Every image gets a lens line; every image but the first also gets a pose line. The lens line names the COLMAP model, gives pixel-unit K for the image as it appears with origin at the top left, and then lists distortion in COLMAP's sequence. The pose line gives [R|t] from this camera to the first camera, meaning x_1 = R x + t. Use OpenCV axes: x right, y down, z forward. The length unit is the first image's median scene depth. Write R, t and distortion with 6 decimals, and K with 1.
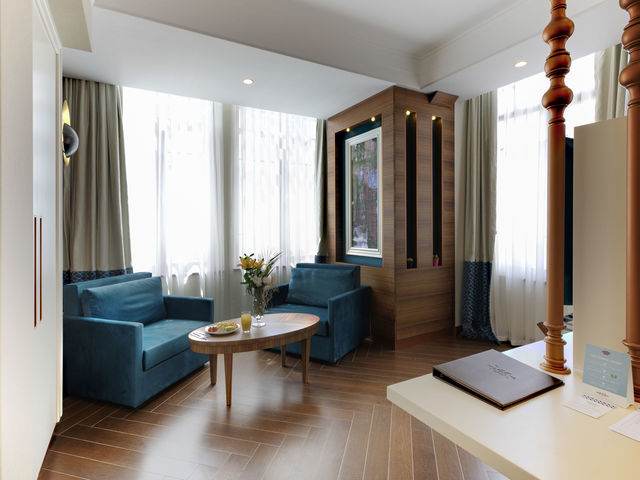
lens RADIAL K [[301.1, 0, 319.9], [0, 301.1, 225.7], [0, 0, 1]] dist [-0.000210, -0.000150]
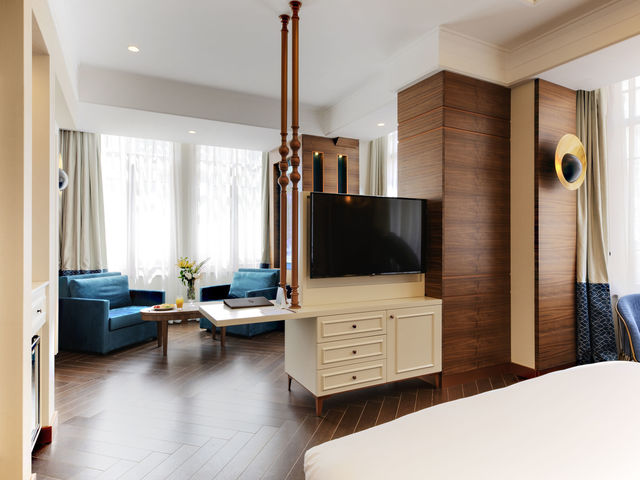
lens RADIAL K [[326.4, 0, 323.8], [0, 326.4, 241.2], [0, 0, 1]] dist [-0.000022, 0.000543]
pose [[0.999951, 0.005201, -0.008375, 0.366236], [-0.005168, 0.999979, 0.003926, 0.003877], [0.008396, -0.003882, 0.999957, -0.464699]]
